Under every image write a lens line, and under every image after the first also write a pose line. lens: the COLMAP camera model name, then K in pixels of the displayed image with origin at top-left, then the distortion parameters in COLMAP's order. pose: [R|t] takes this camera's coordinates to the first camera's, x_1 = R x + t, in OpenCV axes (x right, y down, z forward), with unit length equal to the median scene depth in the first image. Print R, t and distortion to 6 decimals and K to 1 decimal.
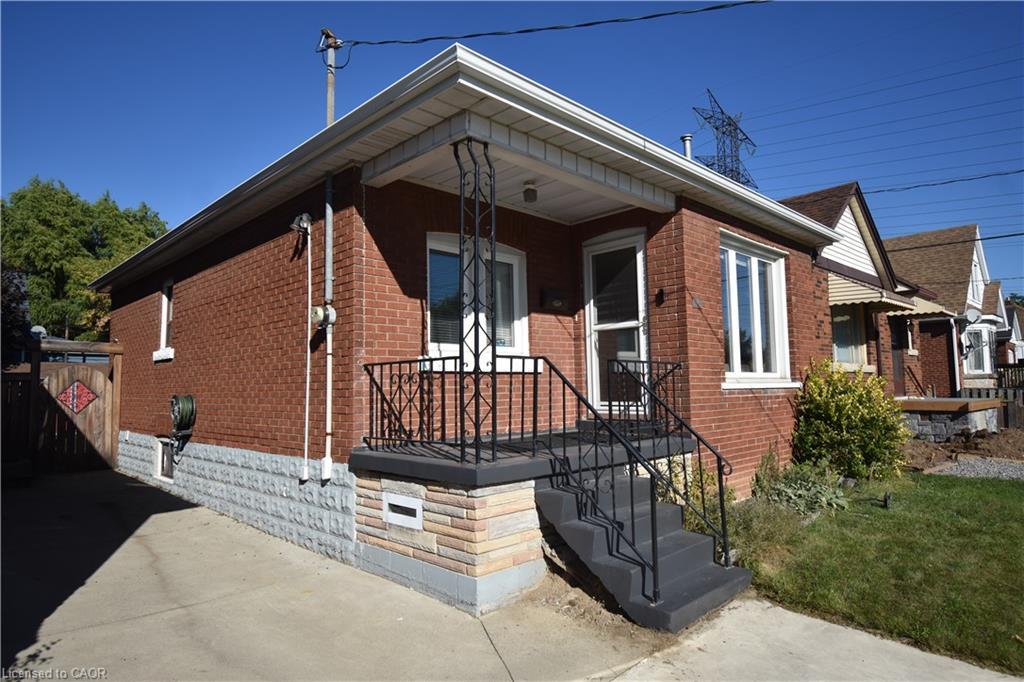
lens RADIAL K [[596.3, 0, 512.0], [0, 596.3, 341.0], [0, 0, 1]] dist [-0.001269, -0.000867]
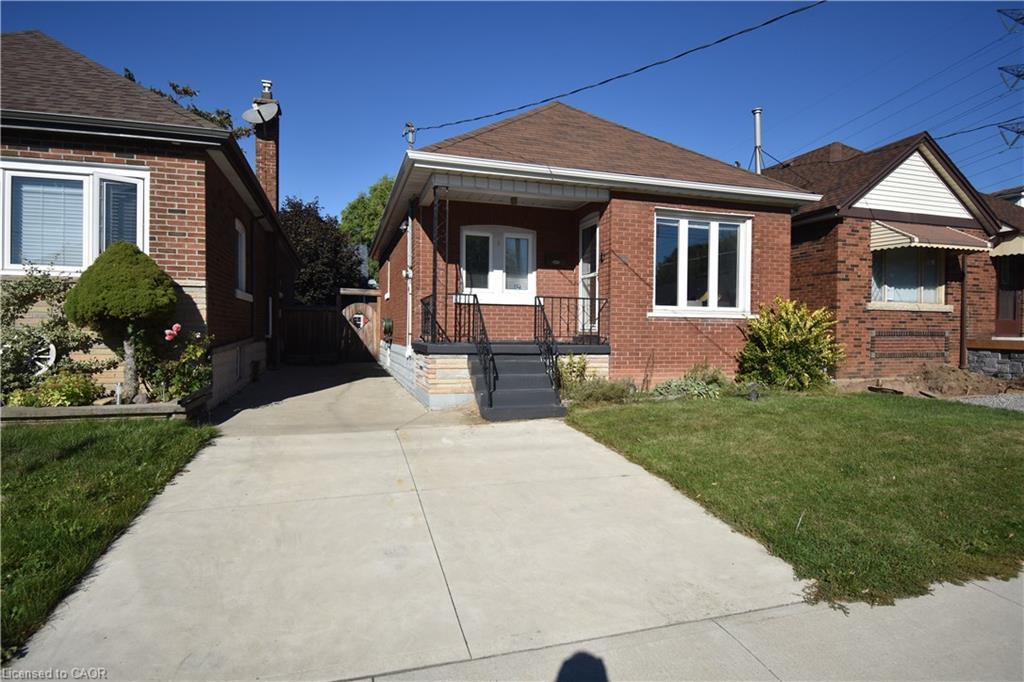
lens RADIAL K [[525.9, 0, 512.0], [0, 525.9, 341.0], [0, 0, 1]] dist [-0.003196, -0.000725]
pose [[0.897411, 0.034445, -0.439849, 0.577053], [0.010786, 0.994937, 0.099920, 0.004803], [0.441064, -0.094414, 0.892496, -0.319061]]
